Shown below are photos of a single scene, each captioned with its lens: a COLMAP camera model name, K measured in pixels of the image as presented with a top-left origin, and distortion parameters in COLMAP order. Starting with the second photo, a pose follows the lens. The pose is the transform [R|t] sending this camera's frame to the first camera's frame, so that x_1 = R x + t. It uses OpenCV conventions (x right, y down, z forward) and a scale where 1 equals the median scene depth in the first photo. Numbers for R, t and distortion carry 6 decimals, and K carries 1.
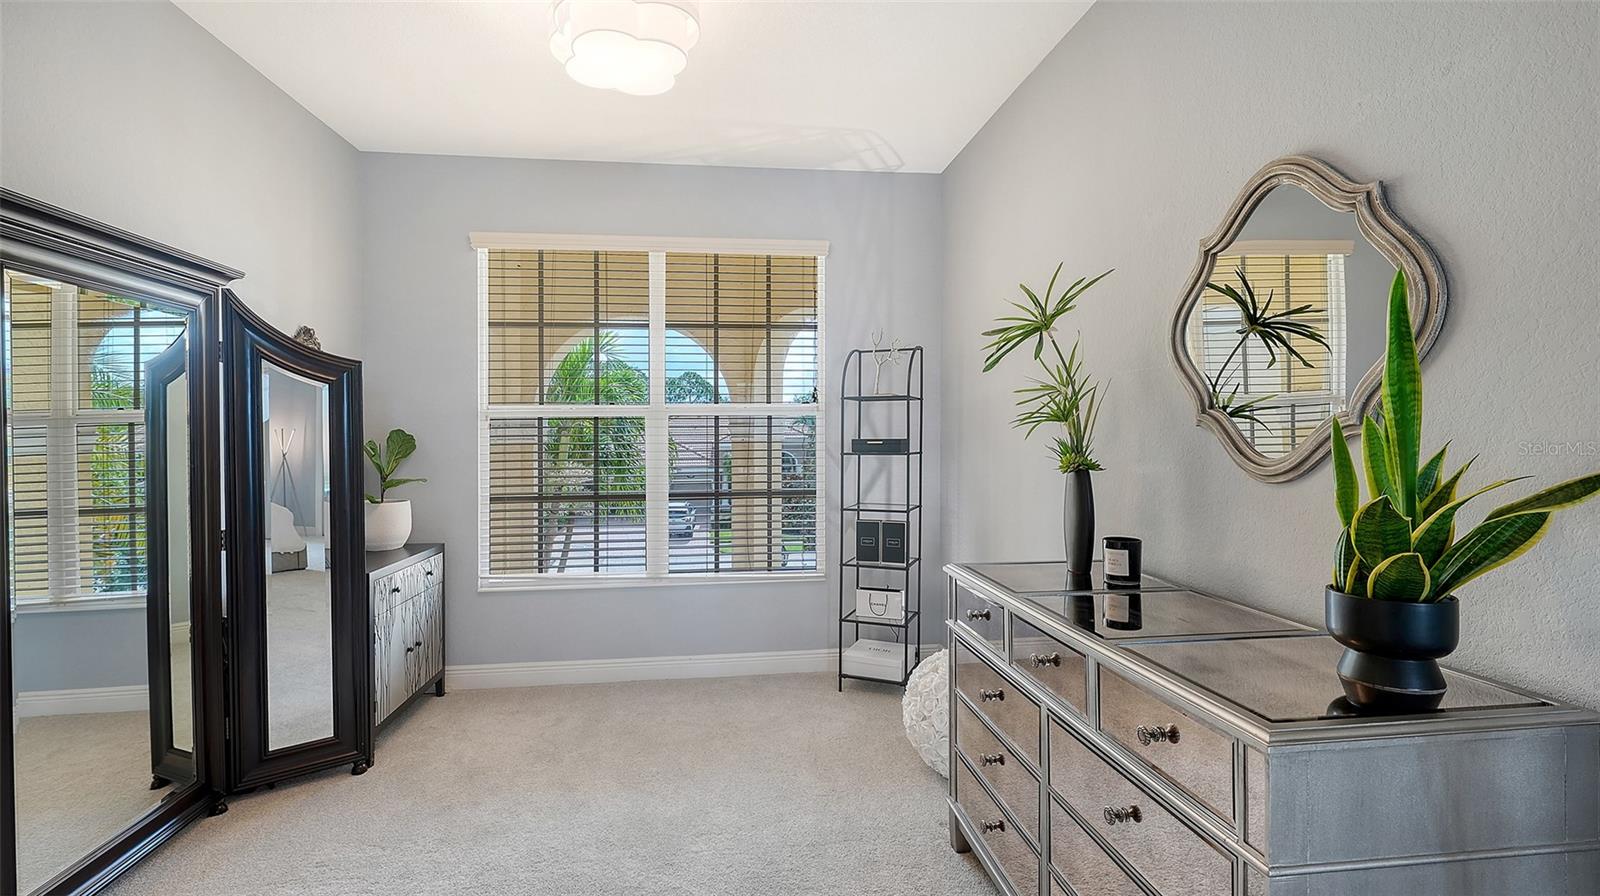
lens RADIAL K [[722.6, 0, 796.1], [0, 722.6, 439.5], [0, 0, 1]] dist [0.001350, 0.000094]
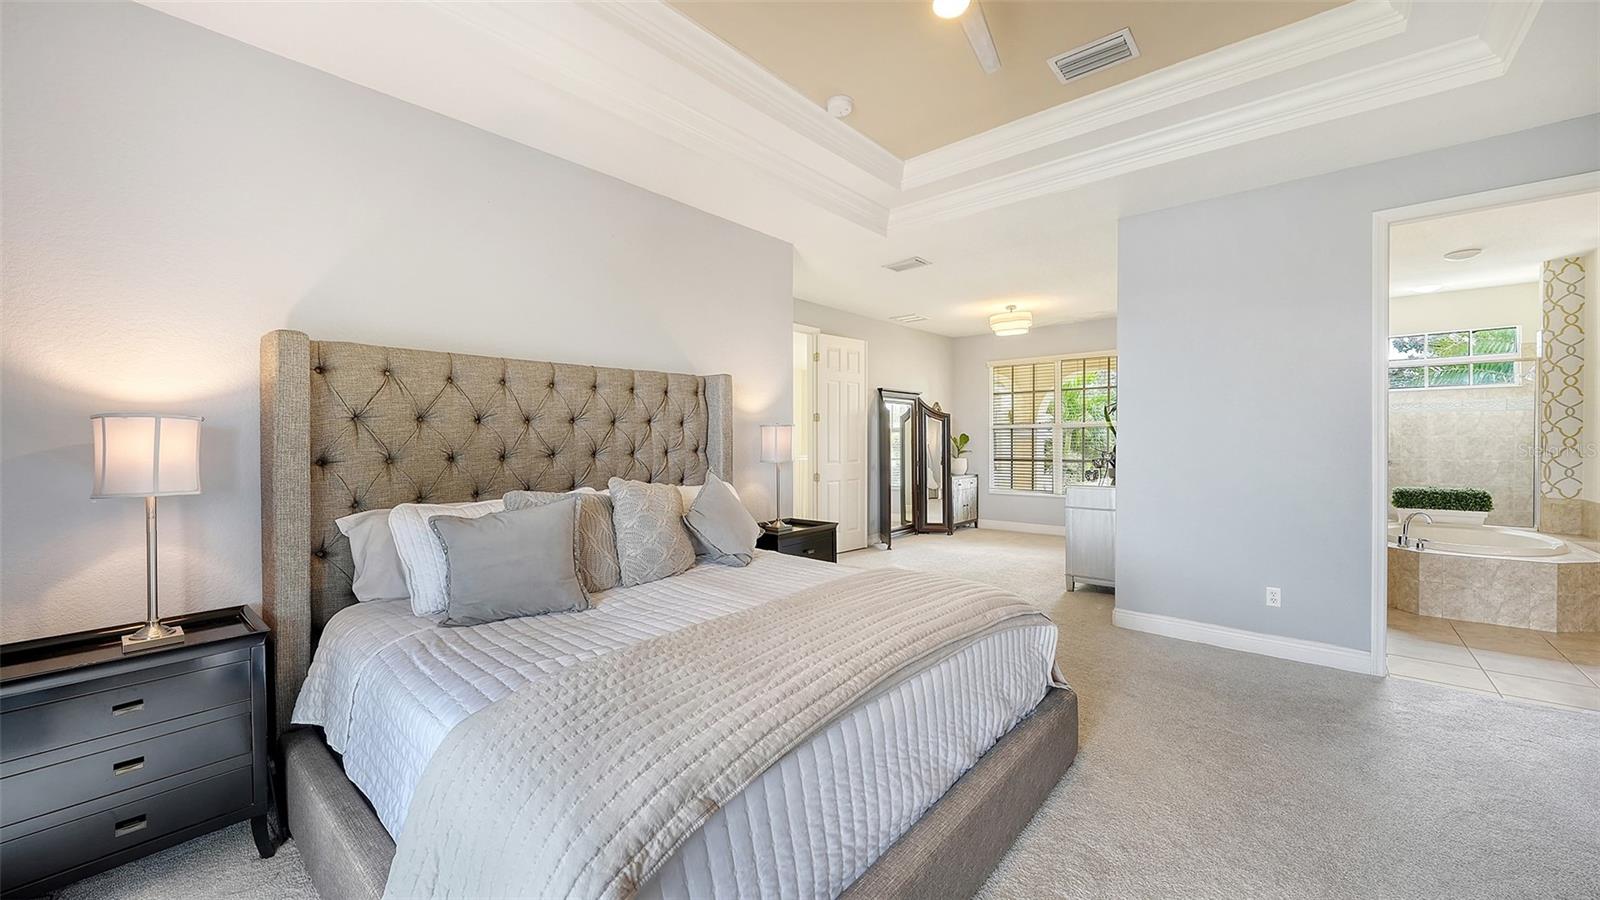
lens RADIAL K [[597.4, 0, 797.3], [0, 597.4, 438.0], [0, 0, 1]] dist [0.000254, 0.000001]
pose [[0.673699, 0.007088, -0.738972, 0.872231], [-0.002380, 0.999970, 0.007421, -0.015332], [0.739002, -0.003241, 0.673695, -1.253208]]
